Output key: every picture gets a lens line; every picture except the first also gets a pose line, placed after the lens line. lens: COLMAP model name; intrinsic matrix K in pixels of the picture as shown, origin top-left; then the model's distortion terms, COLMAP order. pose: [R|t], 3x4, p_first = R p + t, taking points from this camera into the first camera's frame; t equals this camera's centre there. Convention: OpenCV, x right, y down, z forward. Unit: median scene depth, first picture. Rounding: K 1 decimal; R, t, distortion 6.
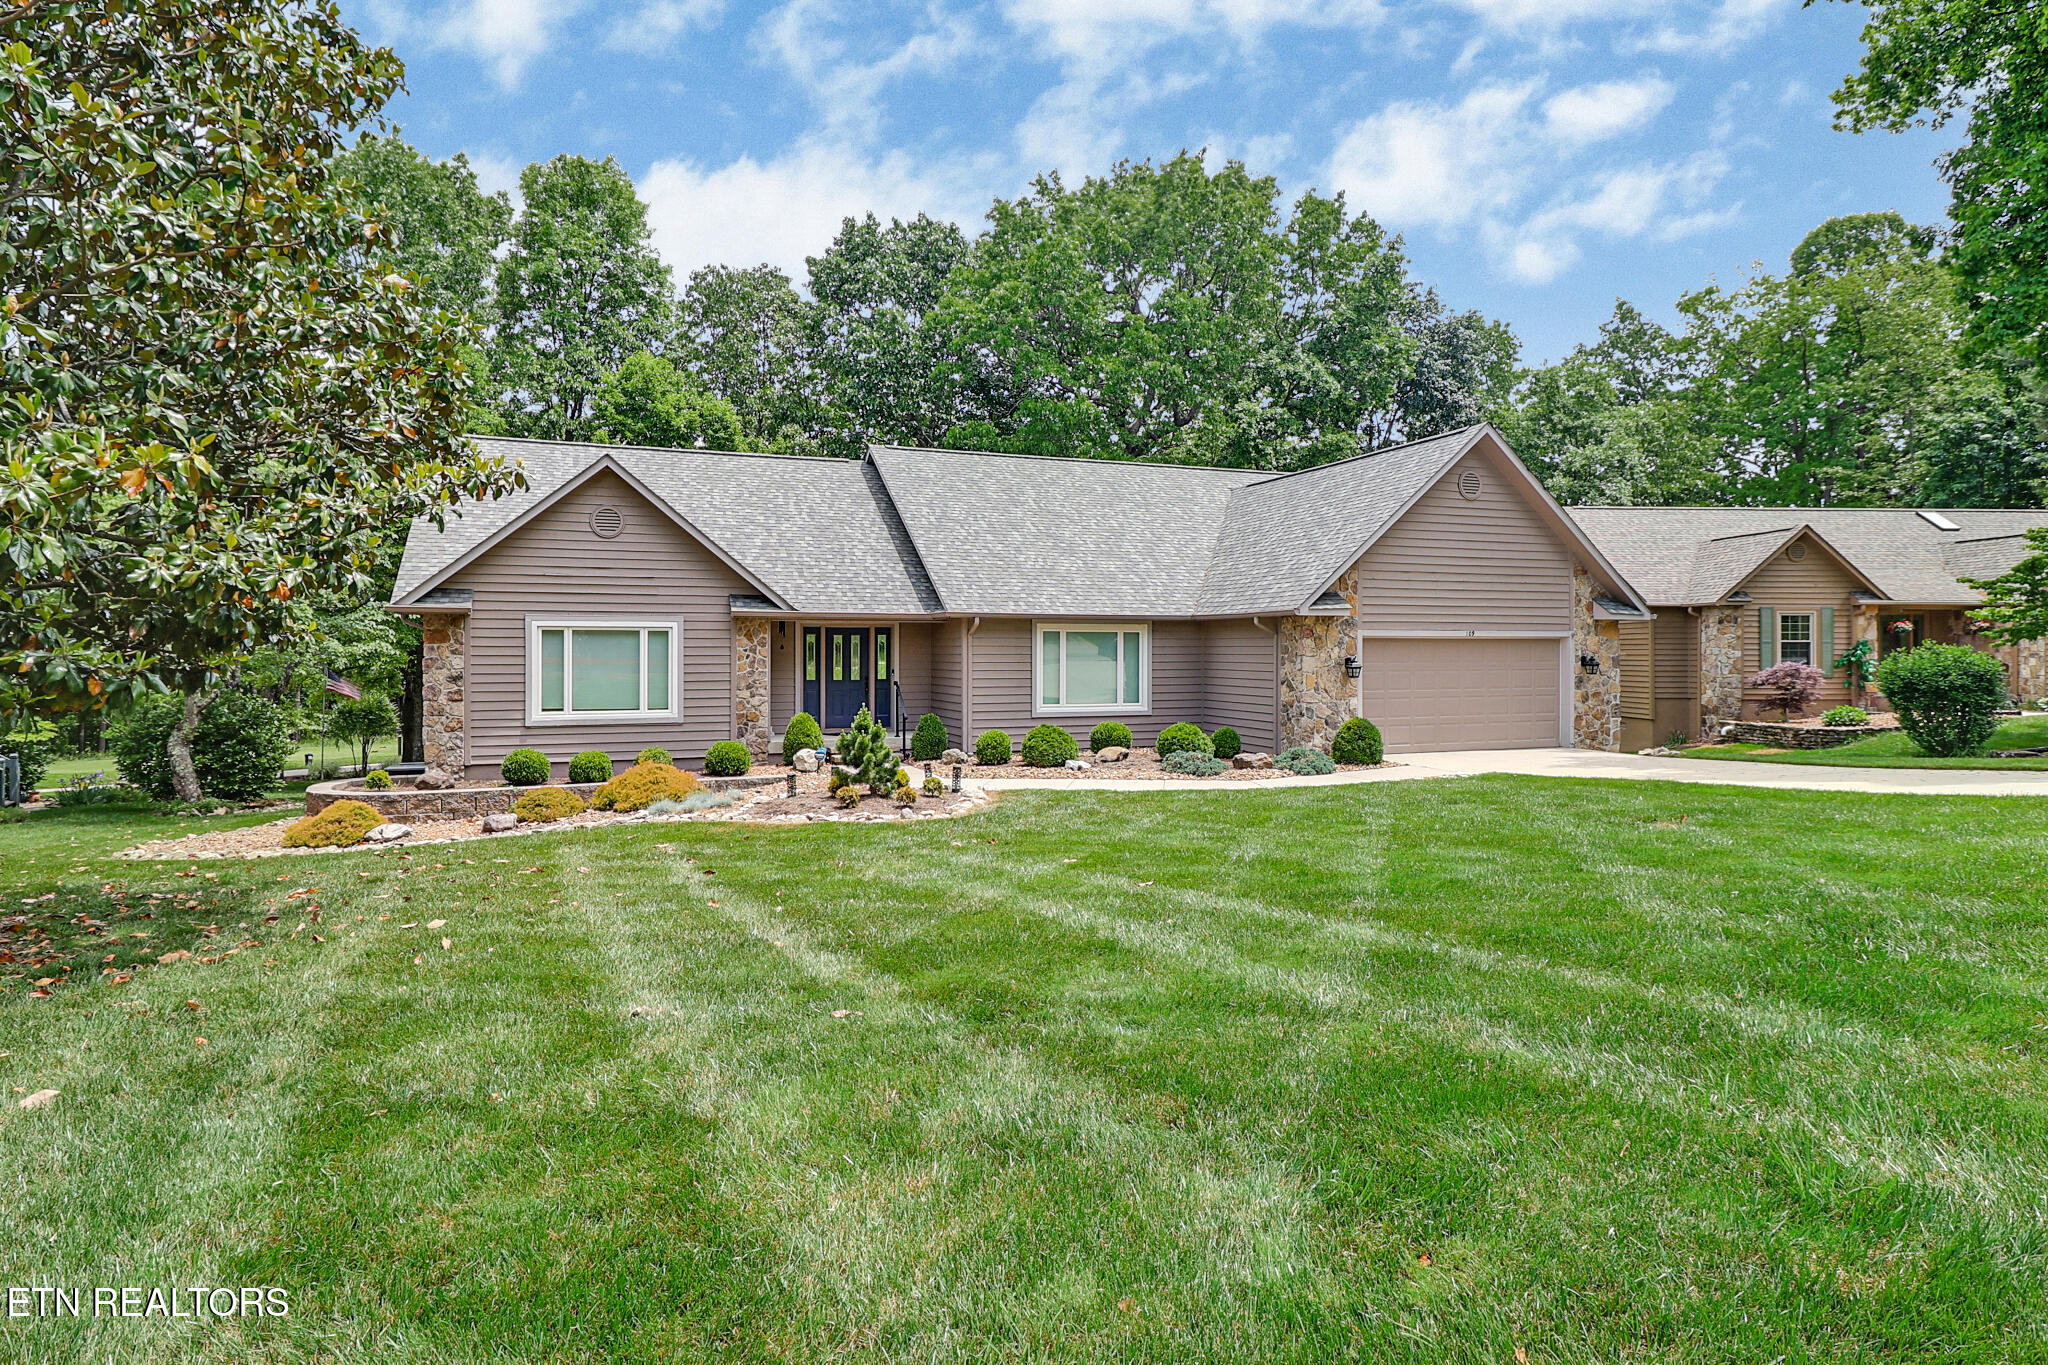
lens RADIAL K [[1092.5, 0, 1039.9], [0, 1092.5, 691.7], [0, 0, 1]] dist [-0.009546, -0.002552]
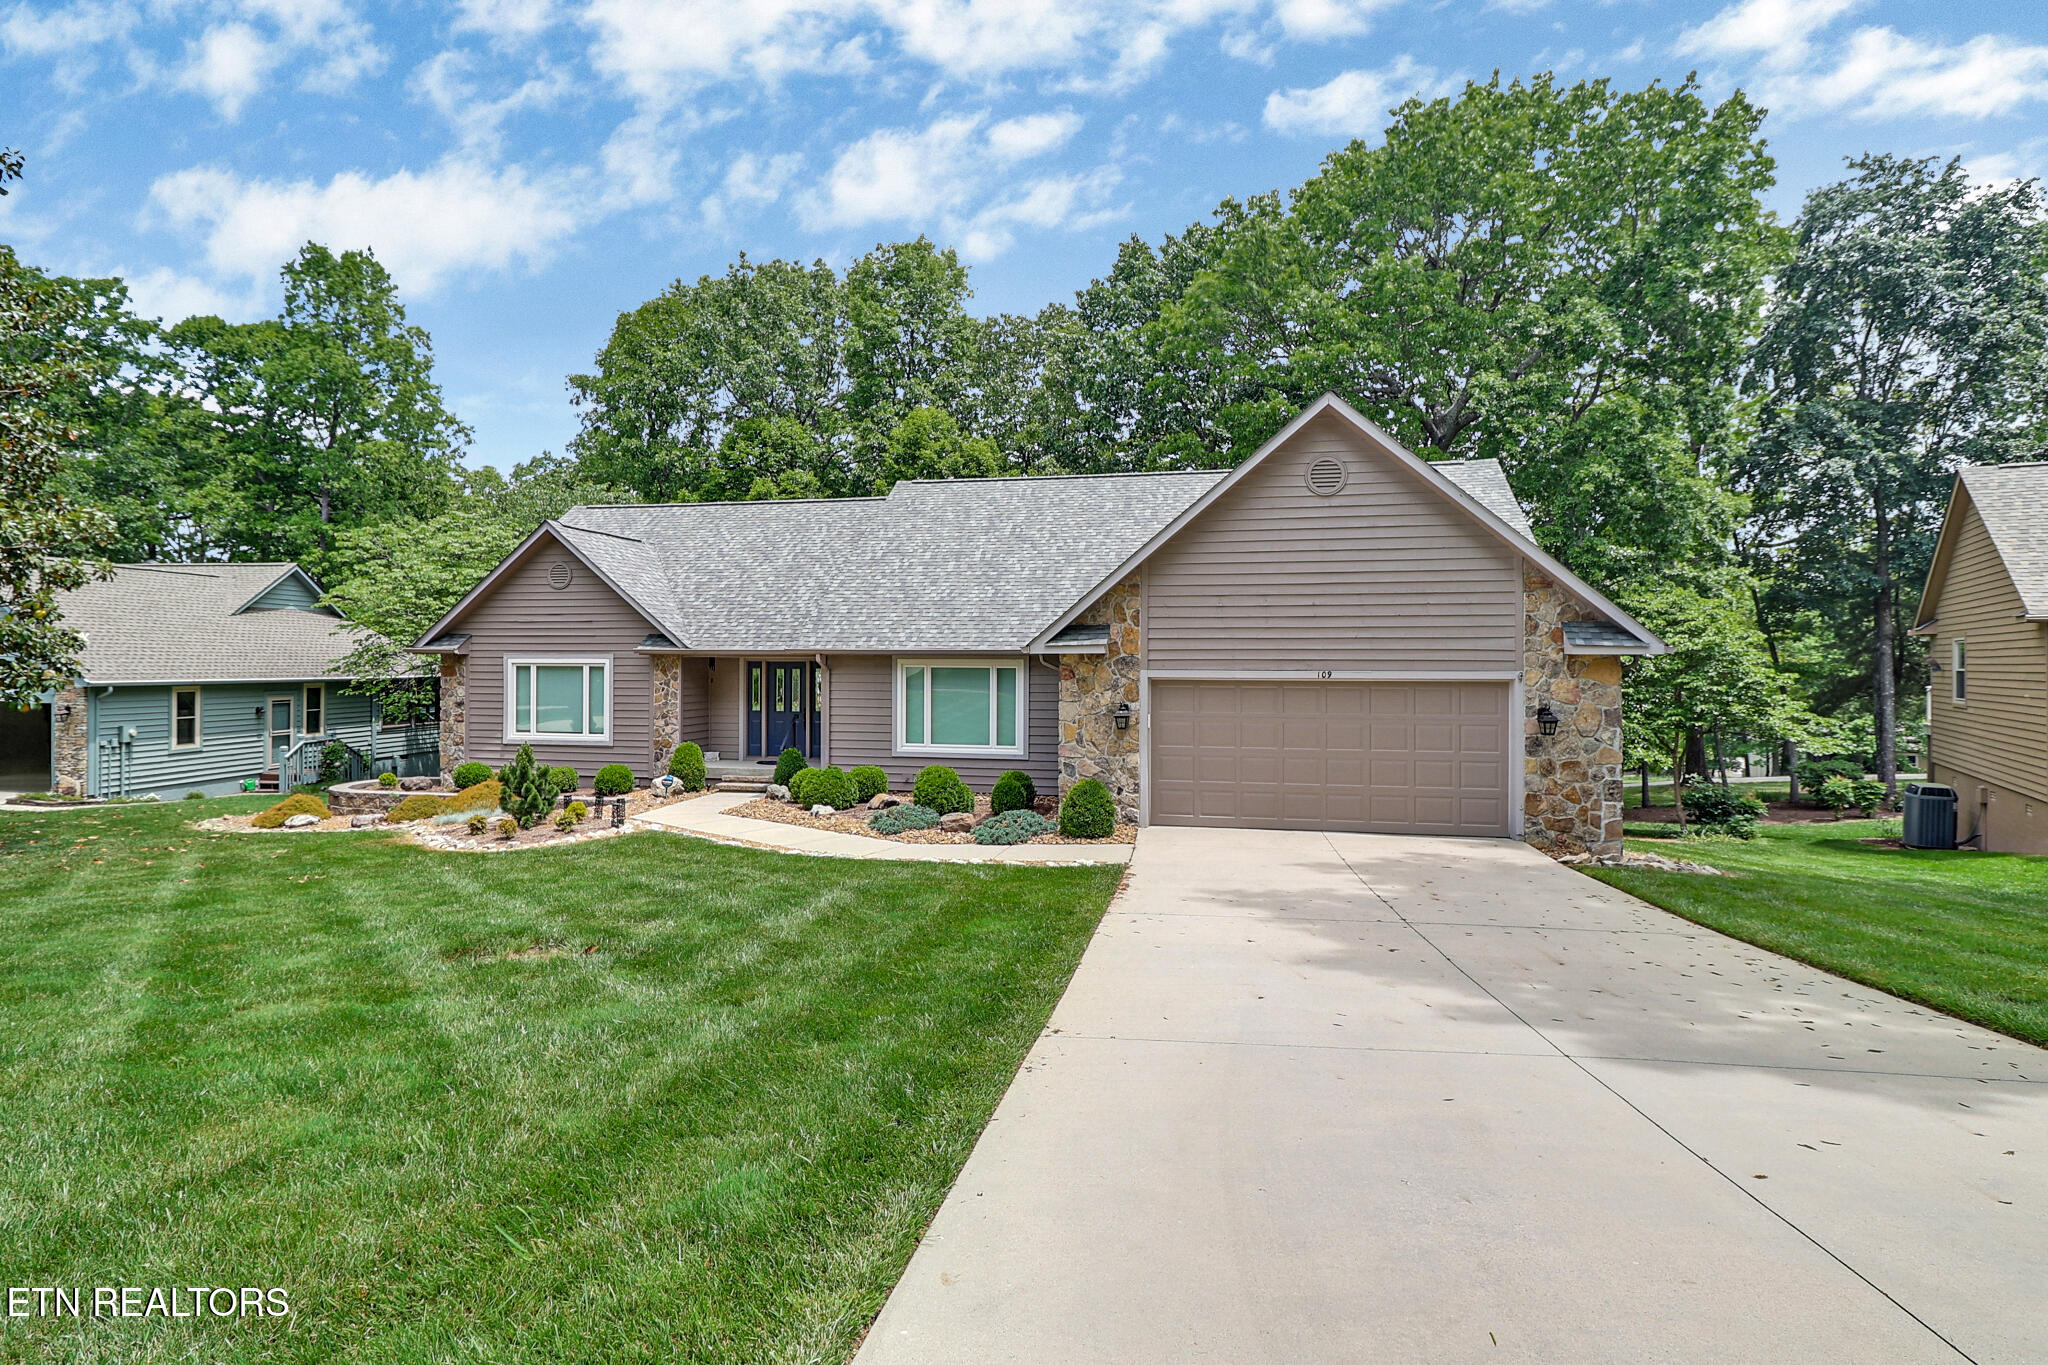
lens RADIAL K [[1092.5, 0, 1034.3], [0, 1092.5, 664.0], [0, 0, 1]] dist [-0.009546, -0.002552]
pose [[0.832366, 0.004667, -0.554207, 0.611861], [-0.024043, 0.999327, -0.027694, -0.033339], [0.553704, 0.036376, 0.831918, 0.254290]]
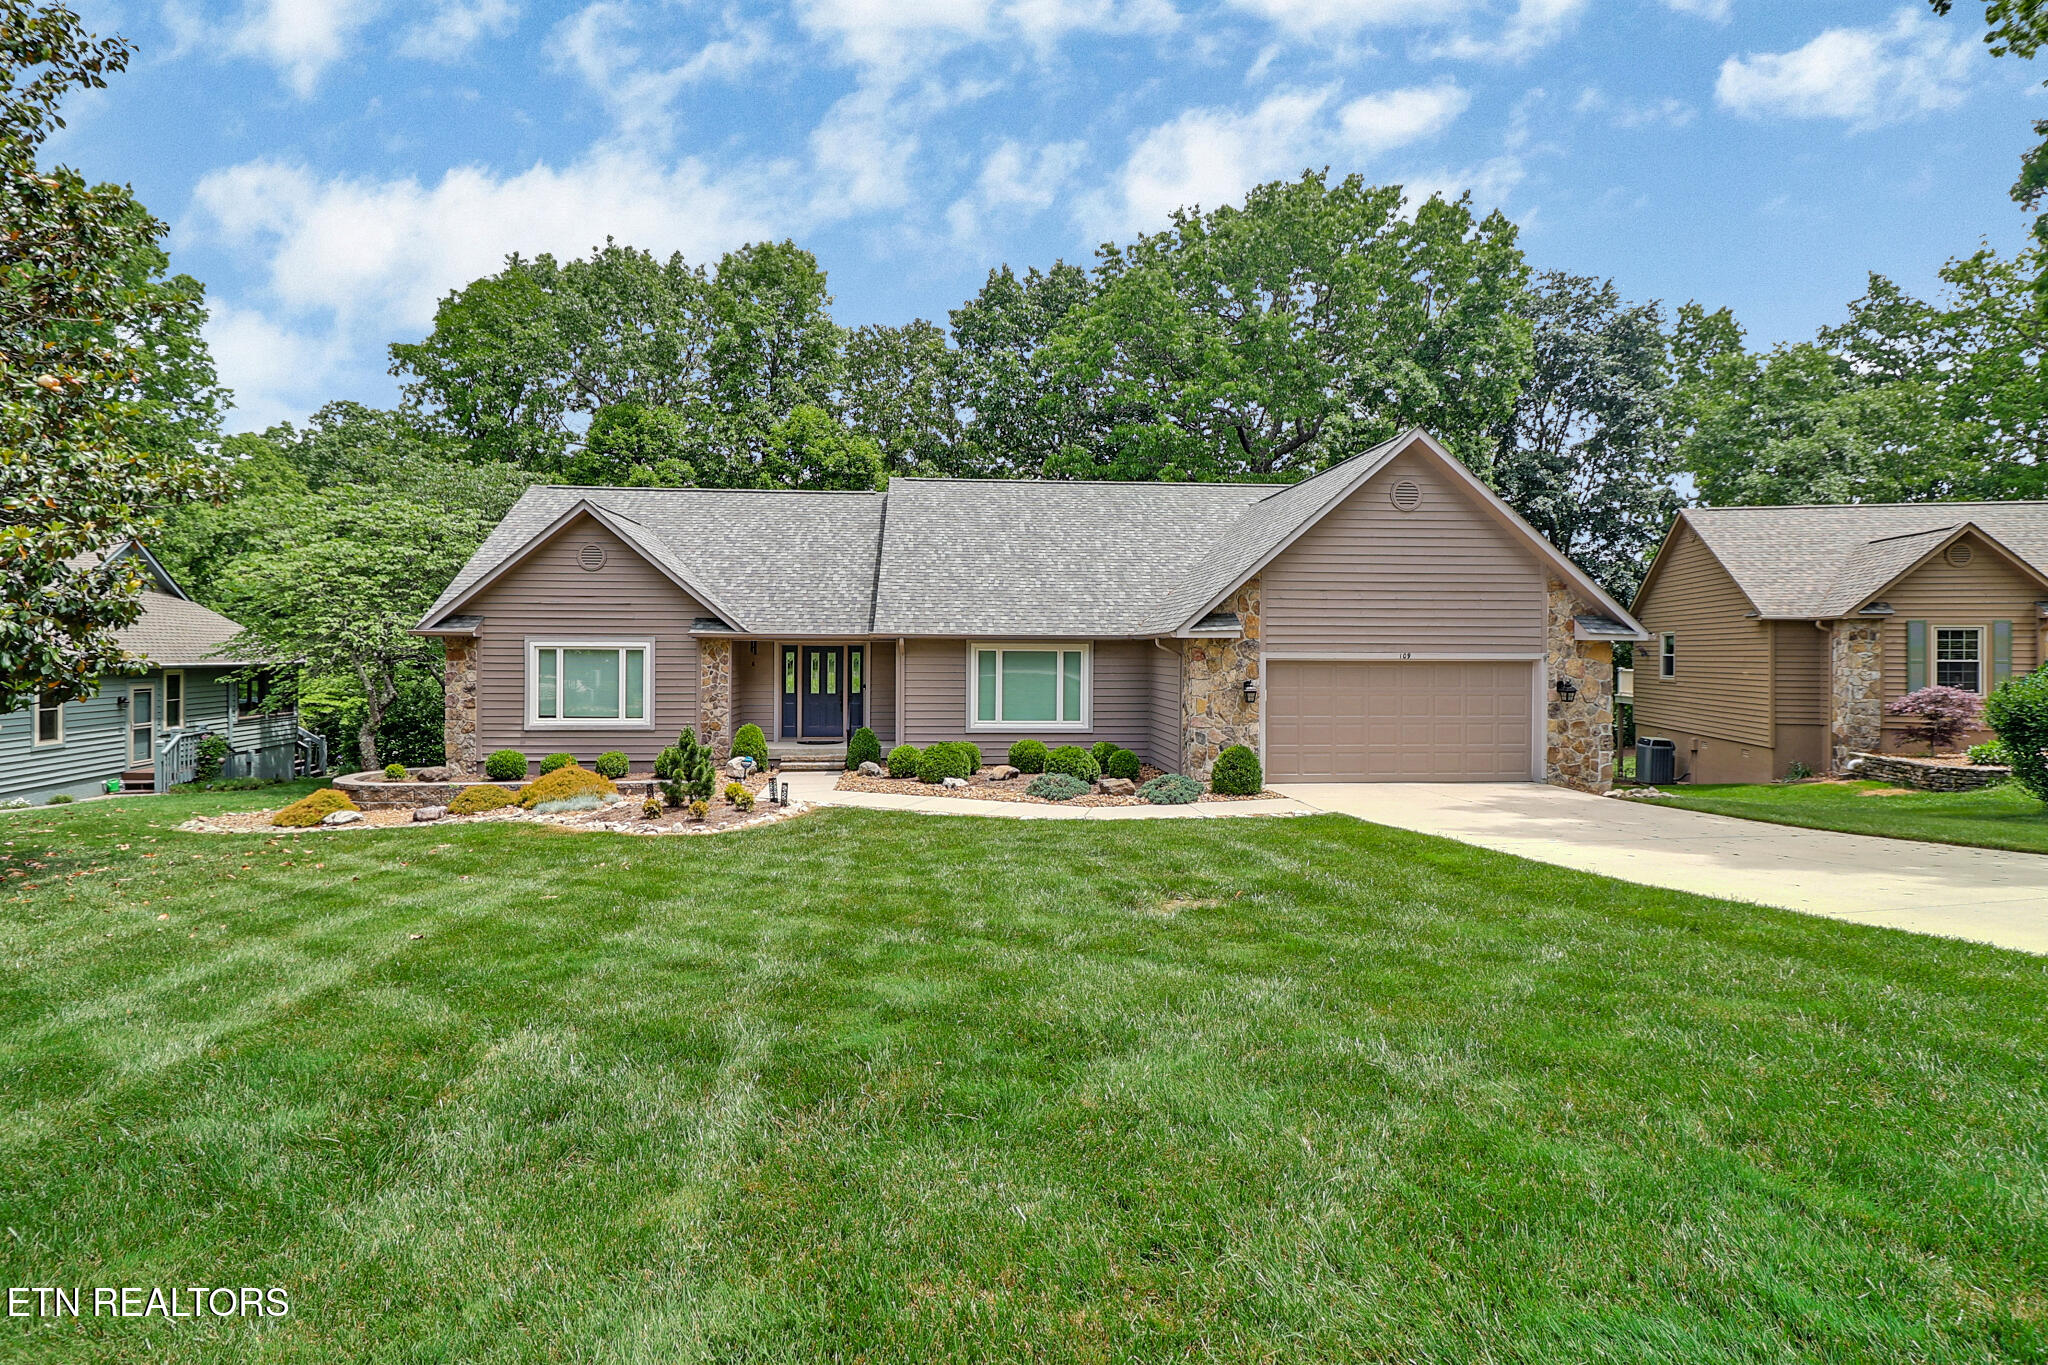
lens RADIAL K [[992.0, 0, 1040.1], [0, 992.0, 669.8], [0, 0, 1]] dist [-0.010458, -0.005215]
pose [[0.959287, 0.010464, -0.282240, 0.318425], [-0.016009, 0.999721, -0.017346, -0.020897], [0.281980, 0.021158, 0.959187, 0.101993]]
